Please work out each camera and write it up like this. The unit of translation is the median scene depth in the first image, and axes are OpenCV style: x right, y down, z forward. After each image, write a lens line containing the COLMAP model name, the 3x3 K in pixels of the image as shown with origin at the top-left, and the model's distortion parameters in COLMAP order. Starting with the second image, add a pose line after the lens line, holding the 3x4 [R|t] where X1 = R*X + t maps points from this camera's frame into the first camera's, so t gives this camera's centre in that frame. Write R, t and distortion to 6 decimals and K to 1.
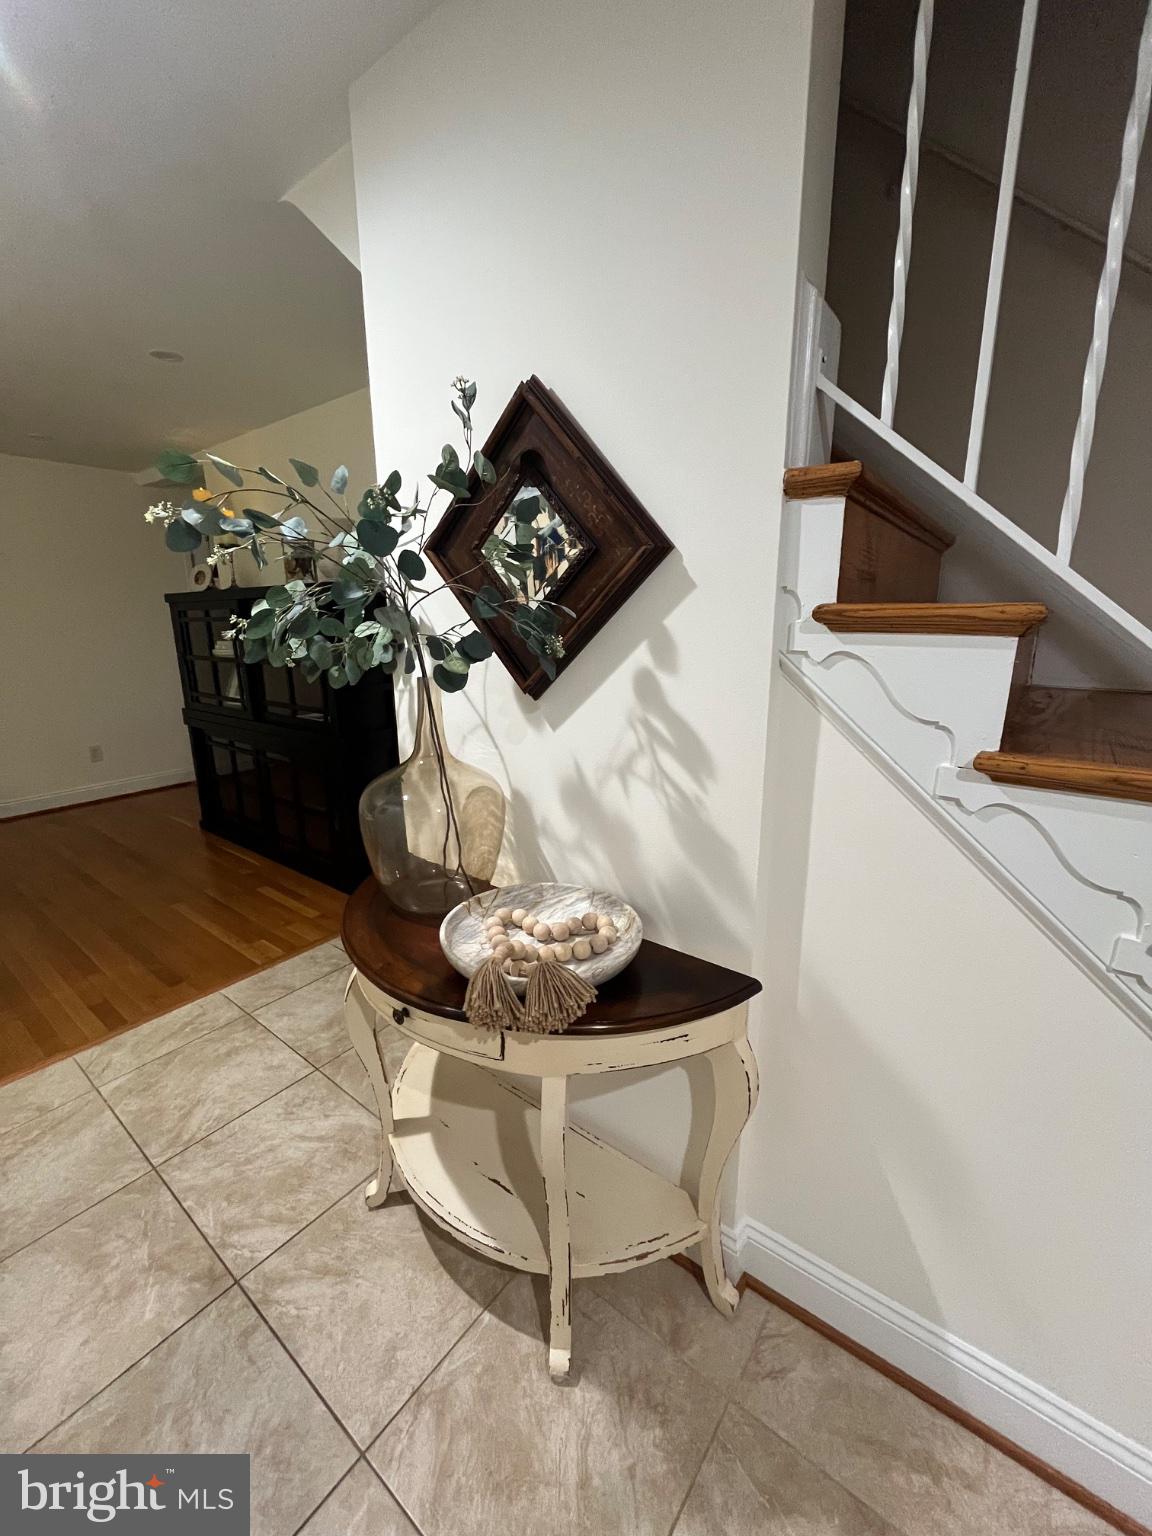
lens RADIAL K [[616.5, 0, 569.6], [0, 616.5, 780.0], [0, 0, 1]] dist [-0.002689, -0.000026]
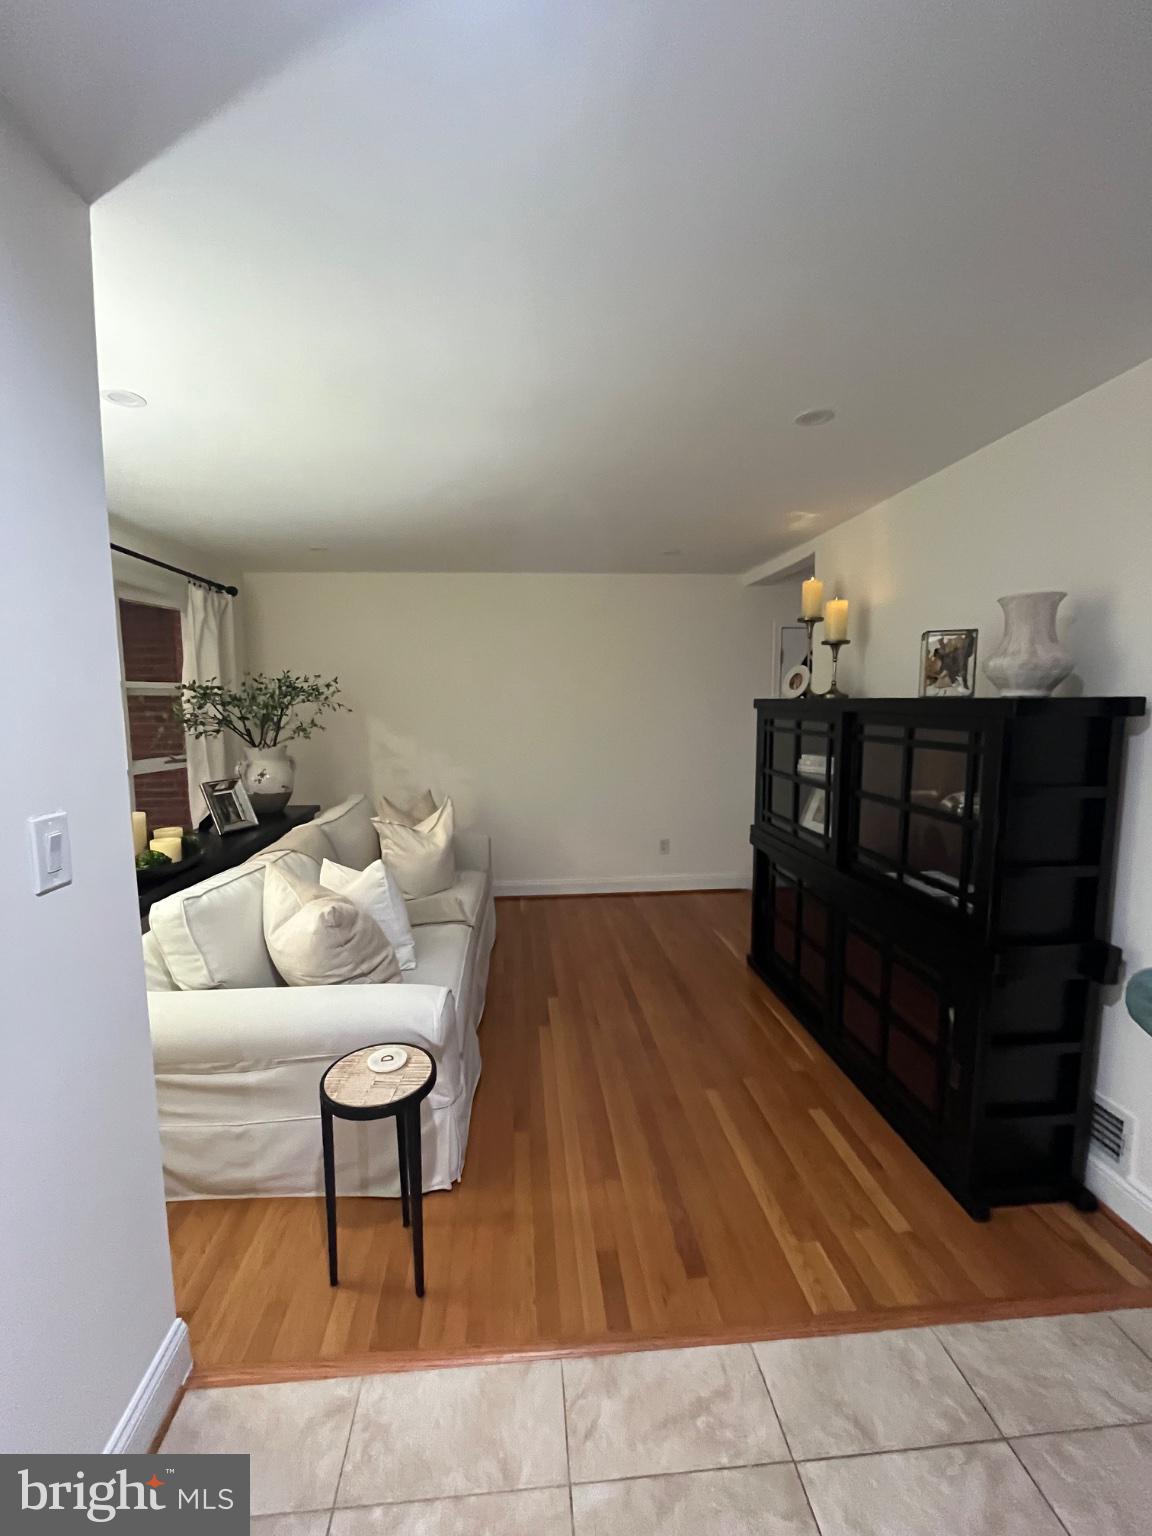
lens RADIAL K [[616.5, 0, 565.5], [0, 616.5, 762.8], [0, 0, 1]] dist [-0.002689, -0.000026]
pose [[0.674526, 0.076677, -0.734258, -0.198364], [-0.177424, 0.982279, -0.060413, -0.120114], [0.716614, 0.171025, 0.676177, 0.237788]]
